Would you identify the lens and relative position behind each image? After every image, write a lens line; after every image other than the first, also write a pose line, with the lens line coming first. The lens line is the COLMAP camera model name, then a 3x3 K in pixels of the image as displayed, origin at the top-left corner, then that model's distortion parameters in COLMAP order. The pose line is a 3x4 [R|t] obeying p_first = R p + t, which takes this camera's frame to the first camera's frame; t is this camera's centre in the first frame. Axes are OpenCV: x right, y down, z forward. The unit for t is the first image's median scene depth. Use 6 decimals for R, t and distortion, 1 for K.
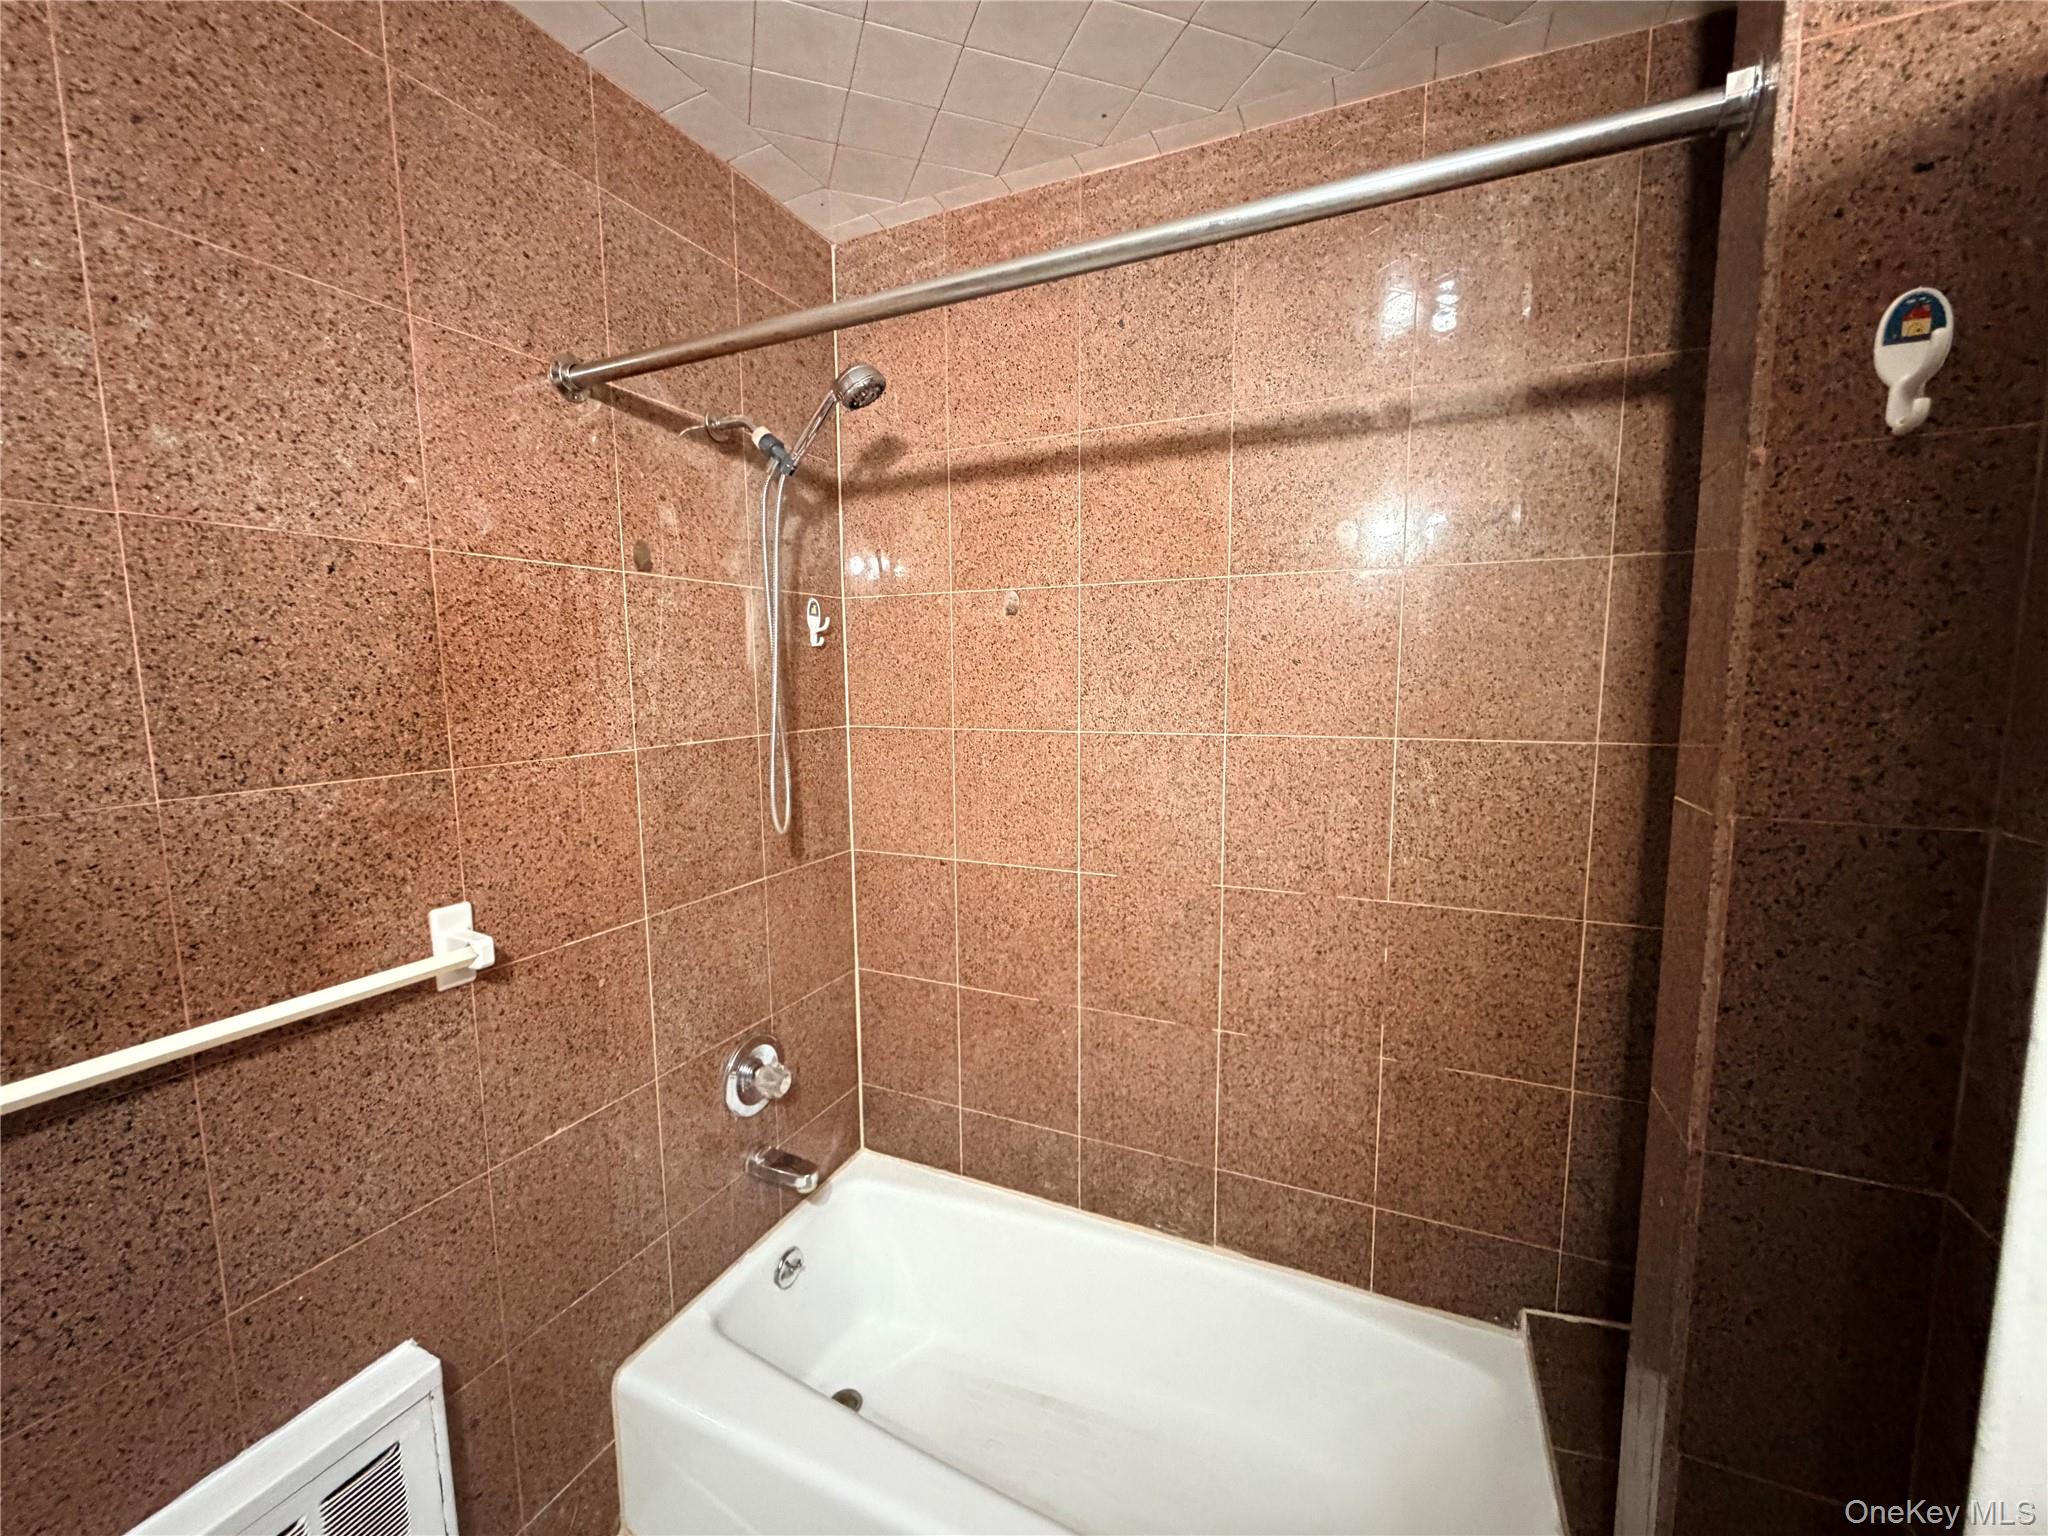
lens RADIAL K [[821.0, 0, 1024.0], [0, 821.0, 769.3], [0, 0, 1]] dist [0.001868, 0.000102]
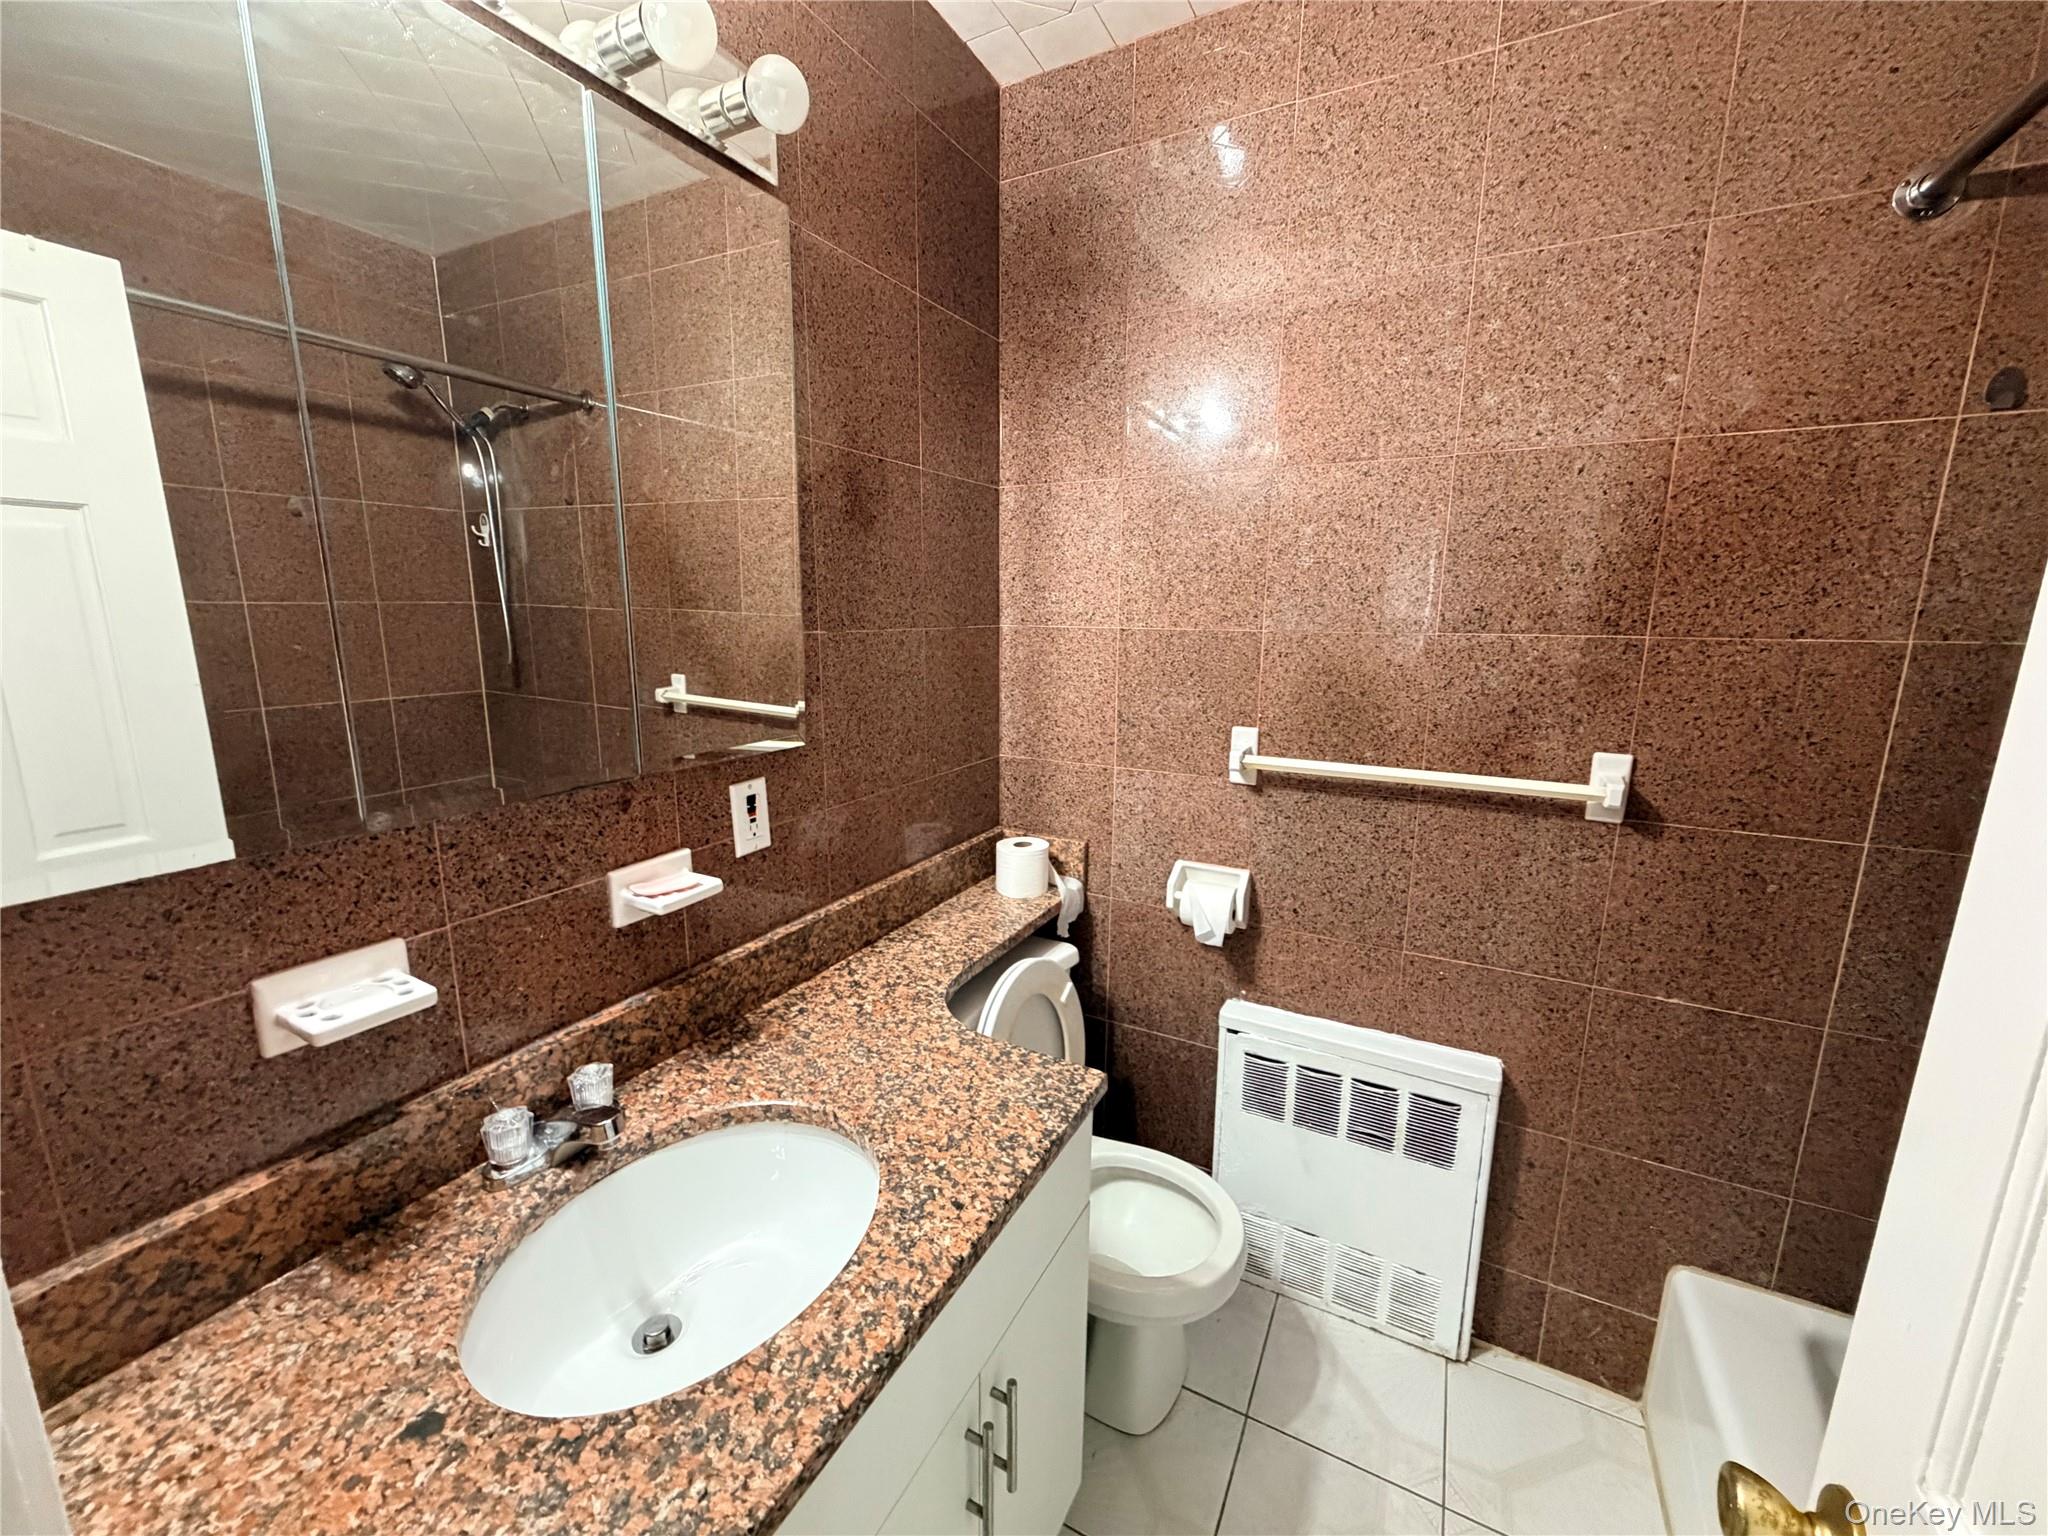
lens RADIAL K [[821.0, 0, 1024.0], [0, 821.0, 767.9], [0, 0, 1]] dist [0.001868, 0.000102]
pose [[-0.061116, 0.202467, -0.977380, 0.520626], [-0.124919, 0.969960, 0.208741, 0.046880], [0.990283, 0.134851, -0.033988, 0.209110]]
